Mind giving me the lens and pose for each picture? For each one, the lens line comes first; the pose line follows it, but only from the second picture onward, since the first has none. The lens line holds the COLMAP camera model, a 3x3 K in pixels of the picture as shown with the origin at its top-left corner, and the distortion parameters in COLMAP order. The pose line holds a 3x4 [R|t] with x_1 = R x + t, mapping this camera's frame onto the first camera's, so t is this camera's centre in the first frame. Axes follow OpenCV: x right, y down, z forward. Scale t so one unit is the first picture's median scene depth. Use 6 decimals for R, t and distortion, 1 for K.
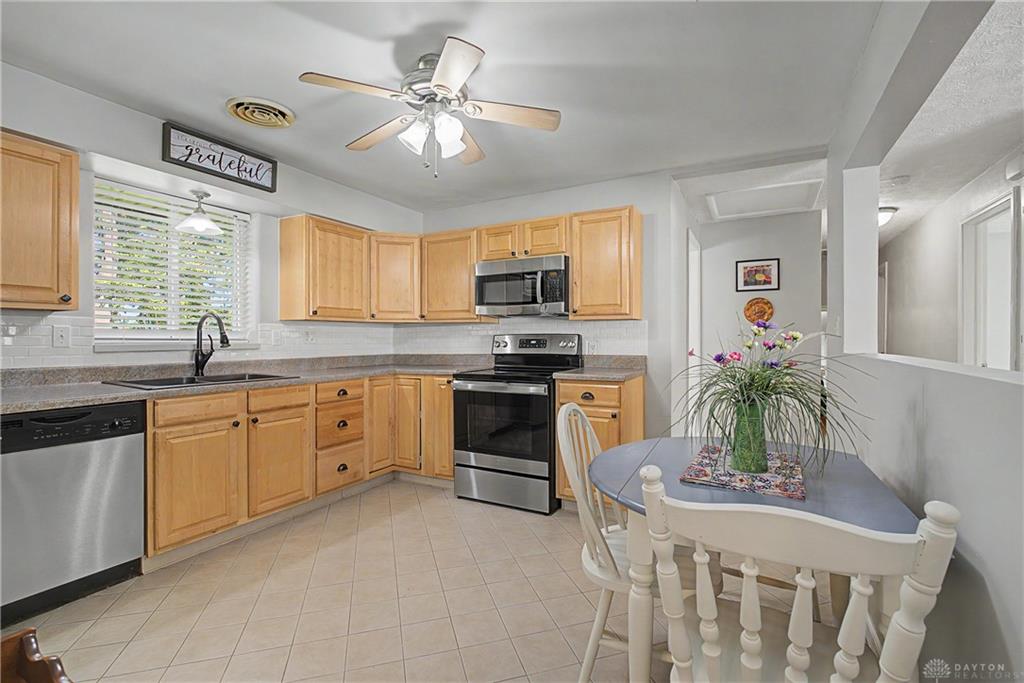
lens RADIAL K [[456.7, 0, 514.0], [0, 456.7, 341.0], [0, 0, 1]] dist [-0.013386, 0.000741]
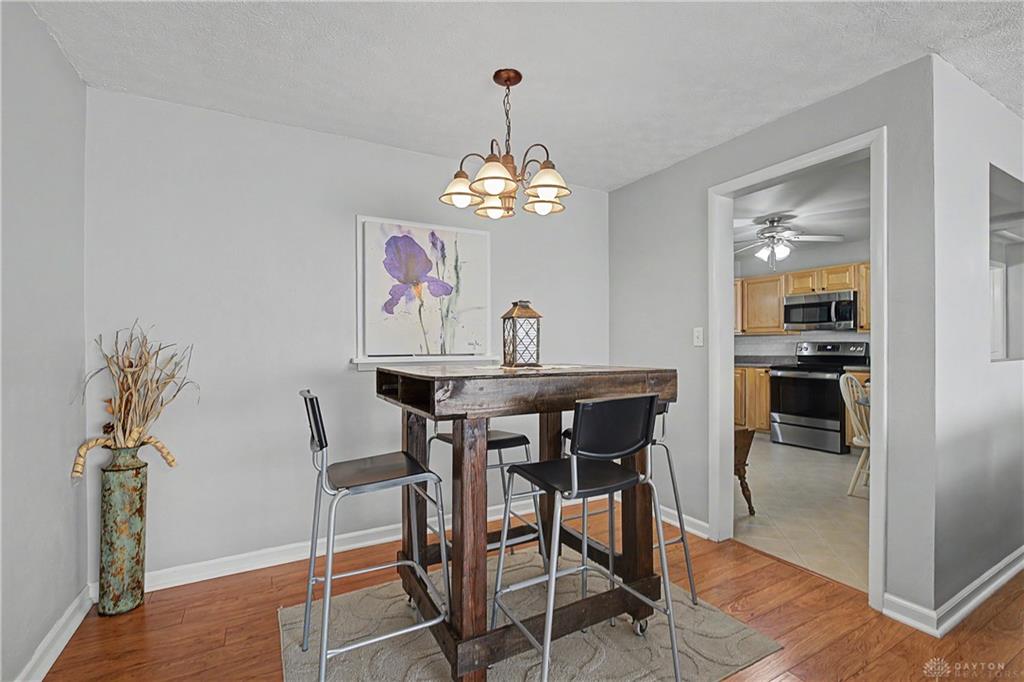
lens RADIAL K [[456.7, 0, 510.1], [0, 456.7, 343.0], [0, 0, 1]] dist [-0.013386, 0.000741]
pose [[0.840747, -0.000532, -0.541427, -0.036296], [-0.004504, 0.999958, -0.007976, 0.005580], [0.541409, 0.009145, 0.840710, -0.956202]]
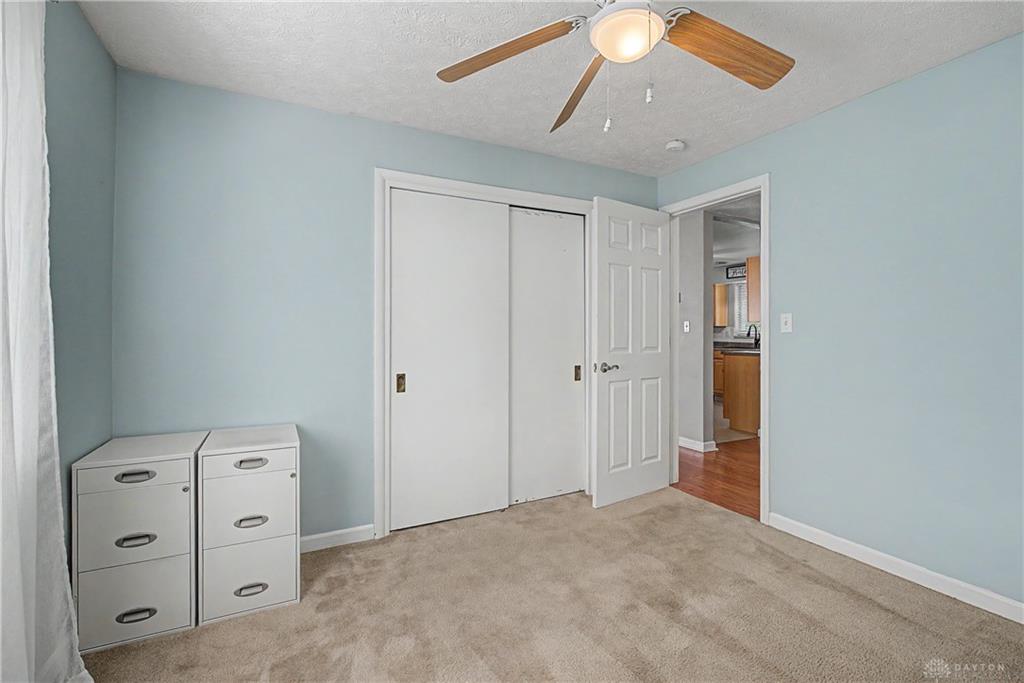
lens RADIAL K [[456.7, 0, 512.3], [0, 456.7, 335.7], [0, 0, 1]] dist [-0.013386, 0.000741]
pose [[-0.569089, 0.006486, -0.822251, 2.231098], [-0.003818, 0.999937, 0.010530, -0.015595], [0.822267, 0.009132, -0.569028, 1.264550]]
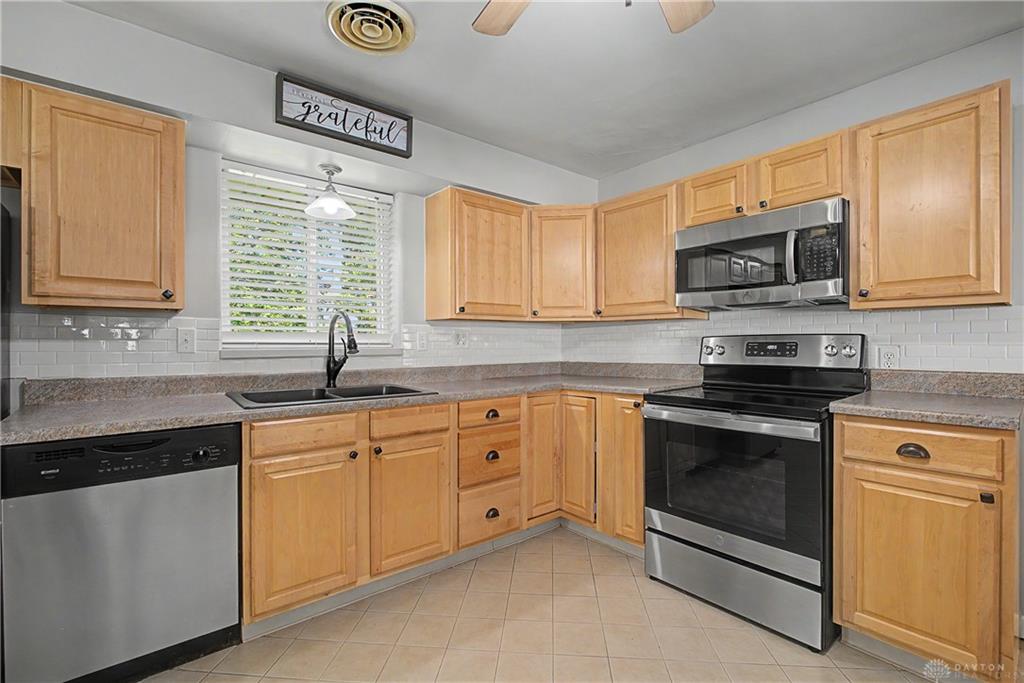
lens RADIAL K [[456.7, 0, 508.5], [0, 456.7, 344.0], [0, 0, 1]] dist [-0.013386, 0.000741]
pose [[0.925672, -0.000830, -0.378326, -0.068309], [0.000312, 0.999999, -0.001429, -0.001536], [0.378327, 0.001204, 0.925671, 0.323357]]
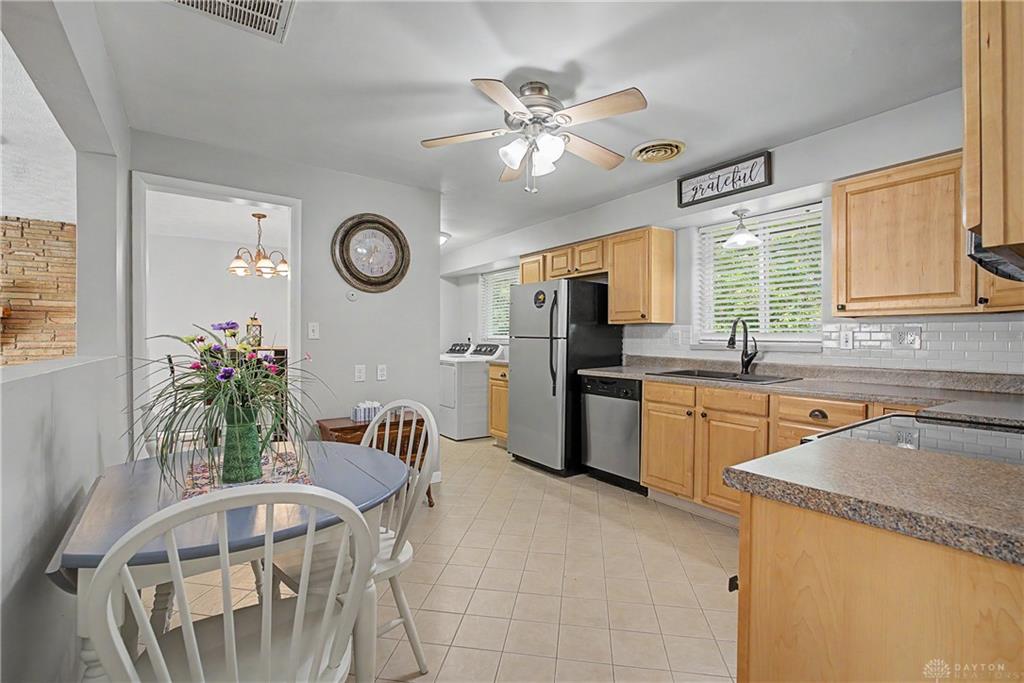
lens RADIAL K [[456.7, 0, 517.5], [0, 456.7, 343.1], [0, 0, 1]] dist [-0.013386, 0.000741]
pose [[-0.432630, 0.011621, -0.901497, 0.526387], [-0.008432, 0.999821, 0.016935, -0.011953], [0.901532, 0.014928, -0.432455, 0.914528]]
